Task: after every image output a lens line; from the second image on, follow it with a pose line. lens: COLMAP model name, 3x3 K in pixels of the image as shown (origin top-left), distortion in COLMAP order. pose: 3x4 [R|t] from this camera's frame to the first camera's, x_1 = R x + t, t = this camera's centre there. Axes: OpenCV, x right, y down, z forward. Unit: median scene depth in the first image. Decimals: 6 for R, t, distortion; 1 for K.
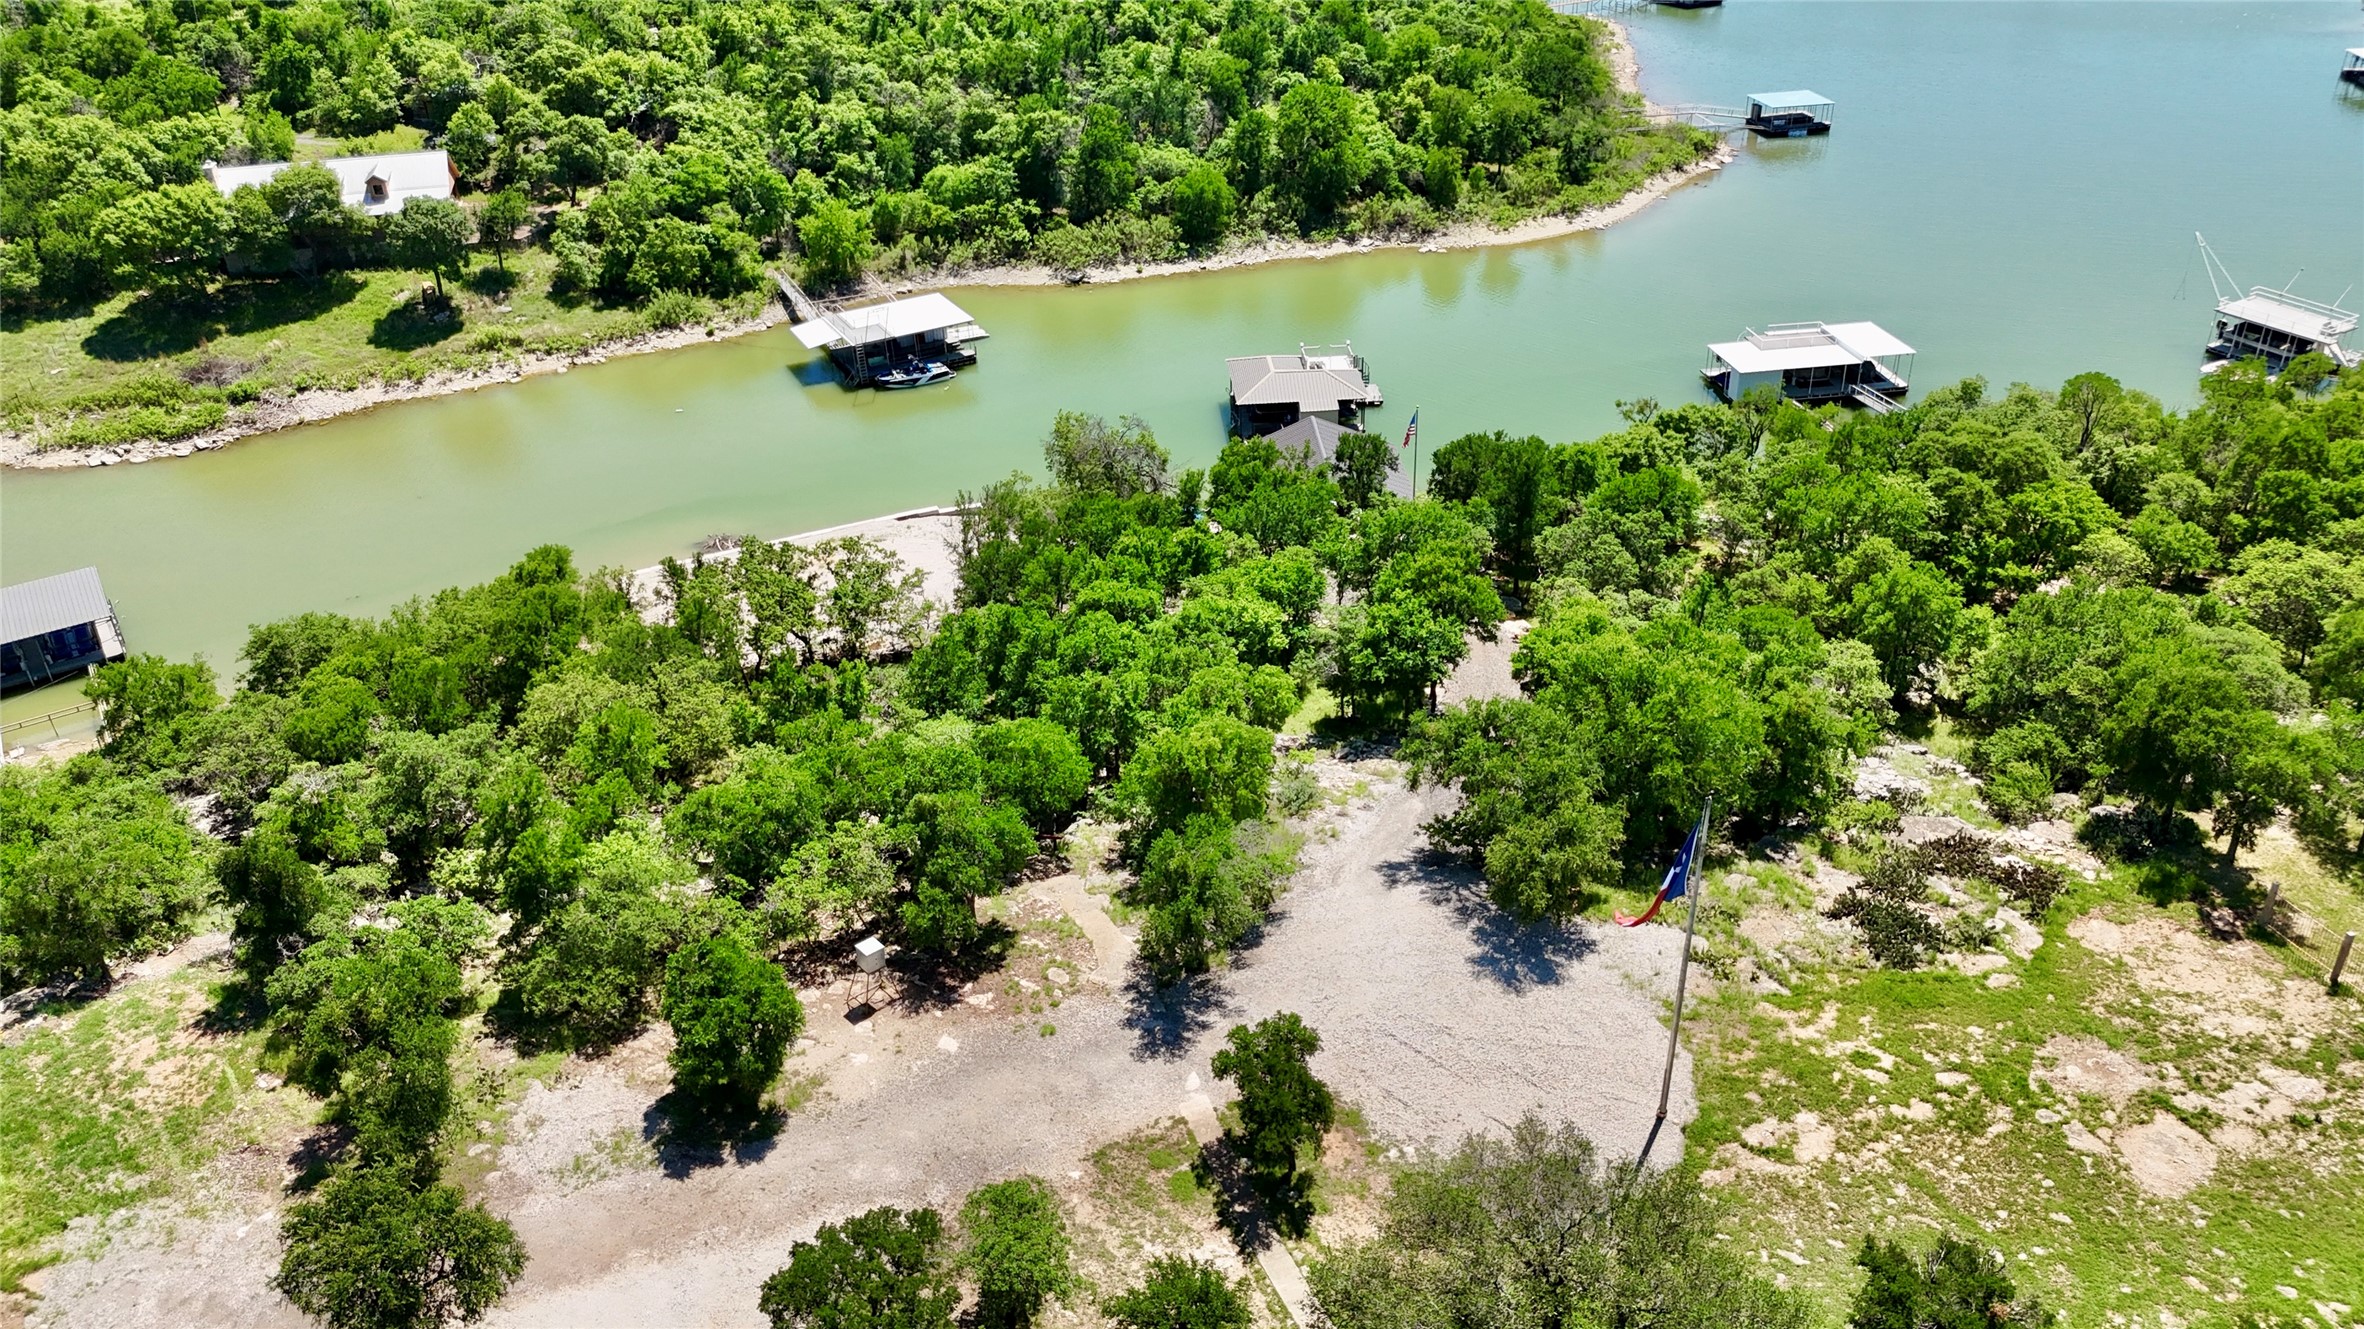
lens RADIAL K [[1721.1, 0, 1220.0], [0, 1721.1, 659.6], [0, 0, 1]] dist [0.050730, -0.042755]
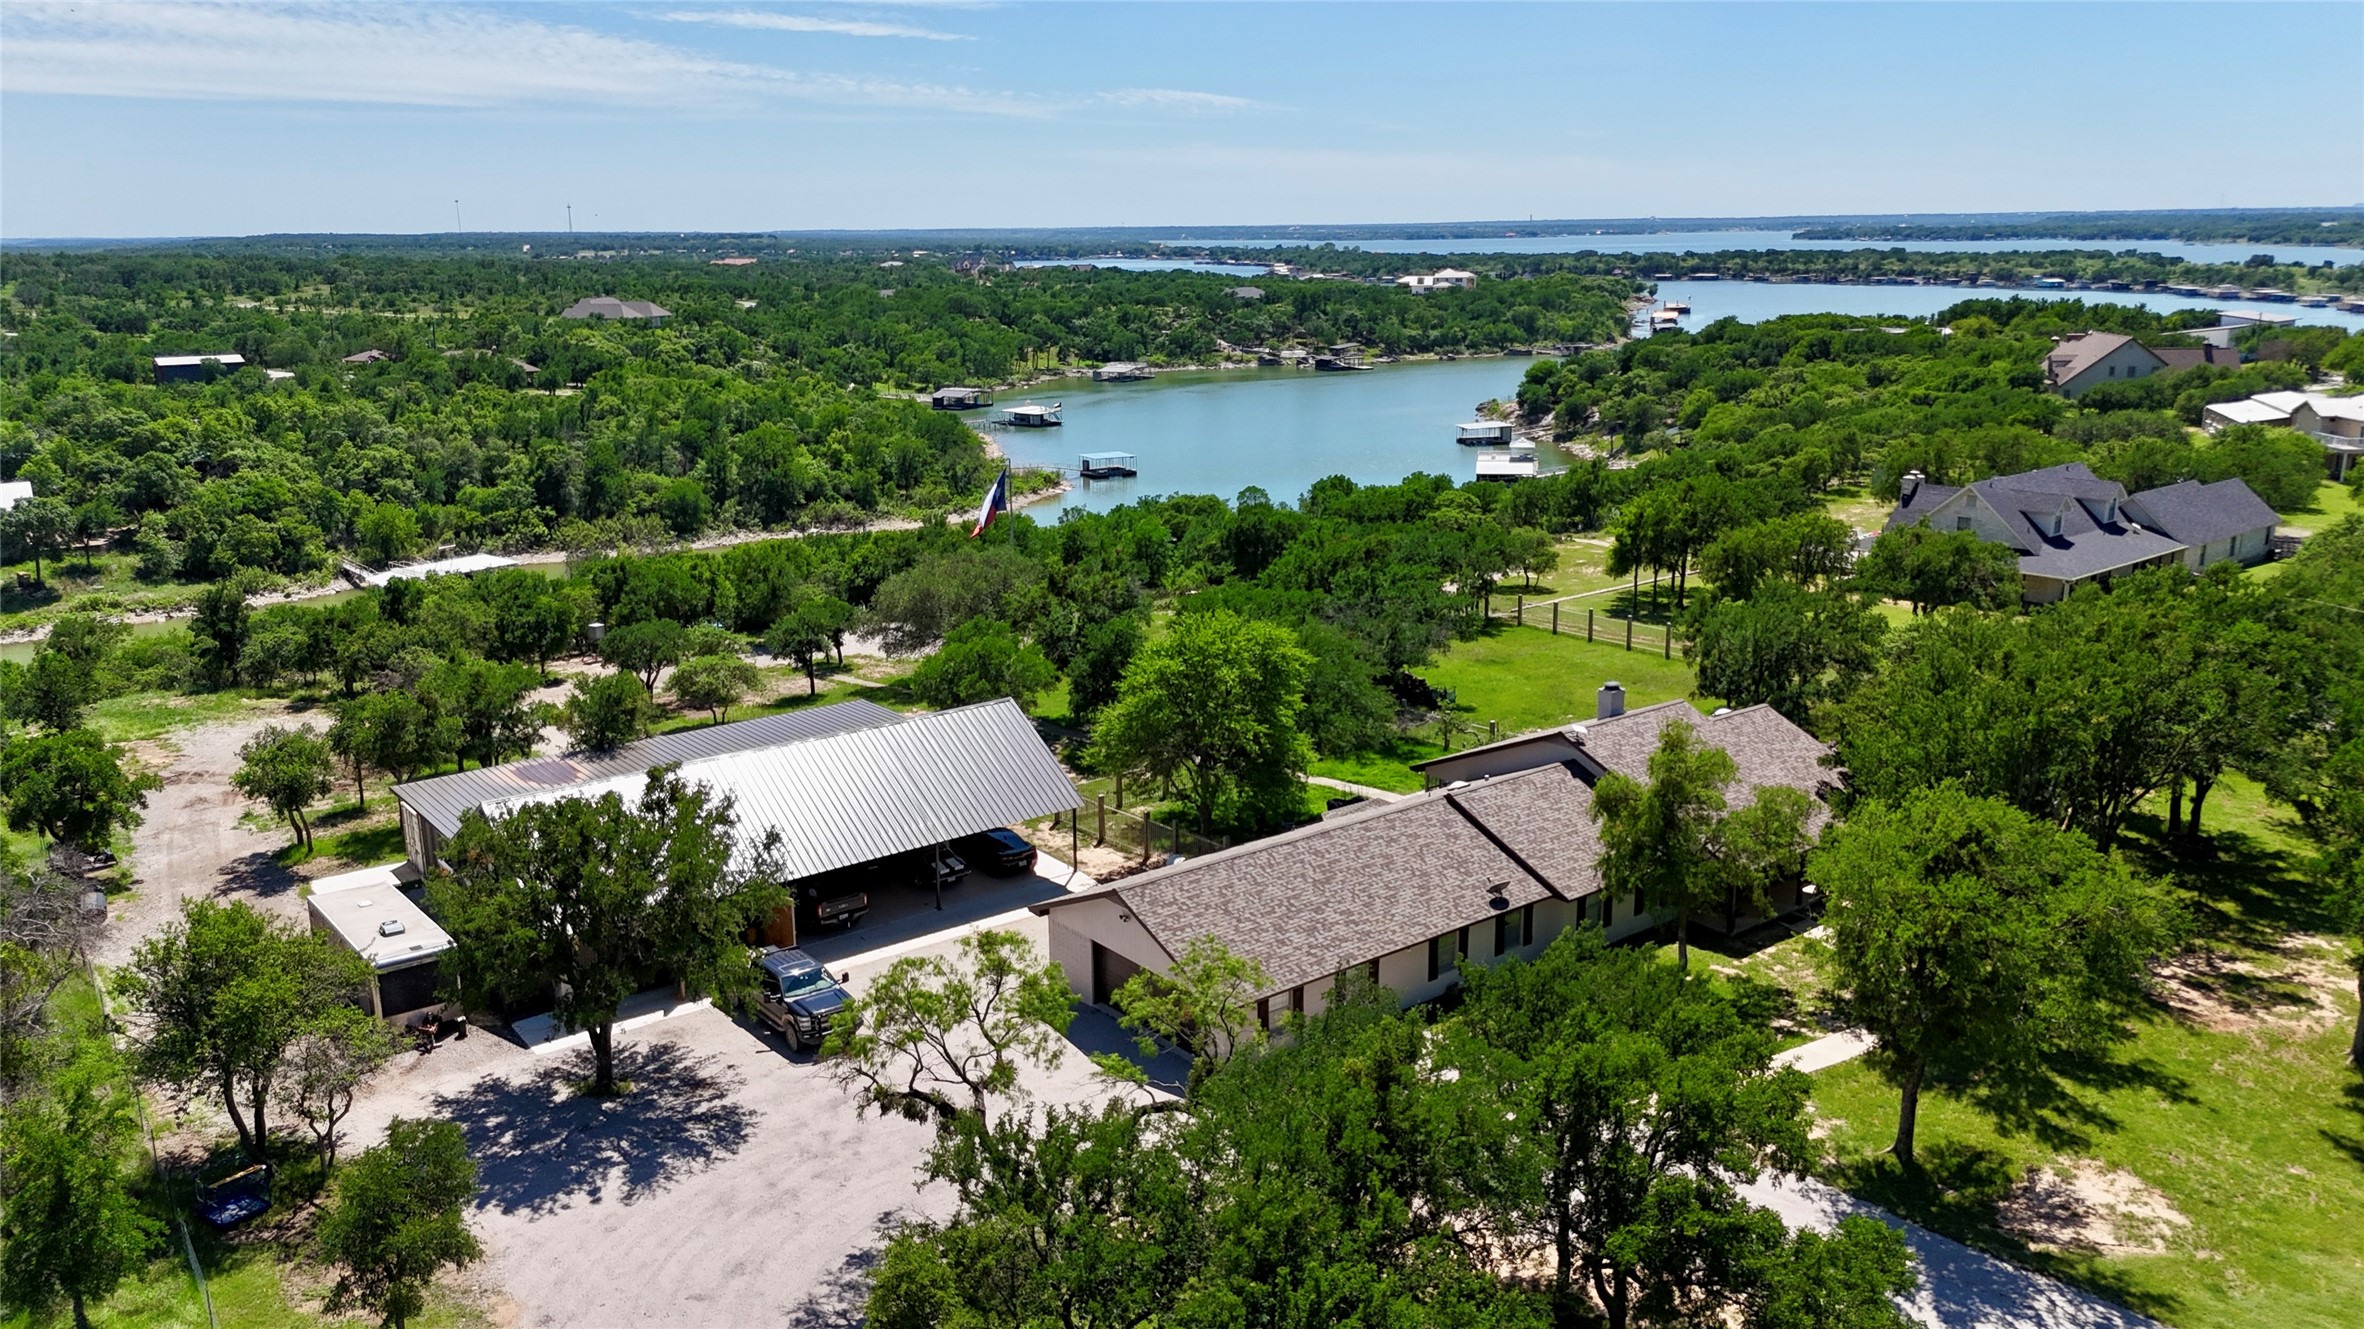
lens RADIAL K [[1721.1, 0, 1220.0], [0, 1721.1, 659.6], [0, 0, 1]] dist [0.050730, -0.042755]
pose [[0.942478, -0.068173, 0.327243, -0.065544], [0.162865, 0.948573, -0.271449, 0.276147], [-0.291908, 0.309131, 0.905112, -0.291223]]
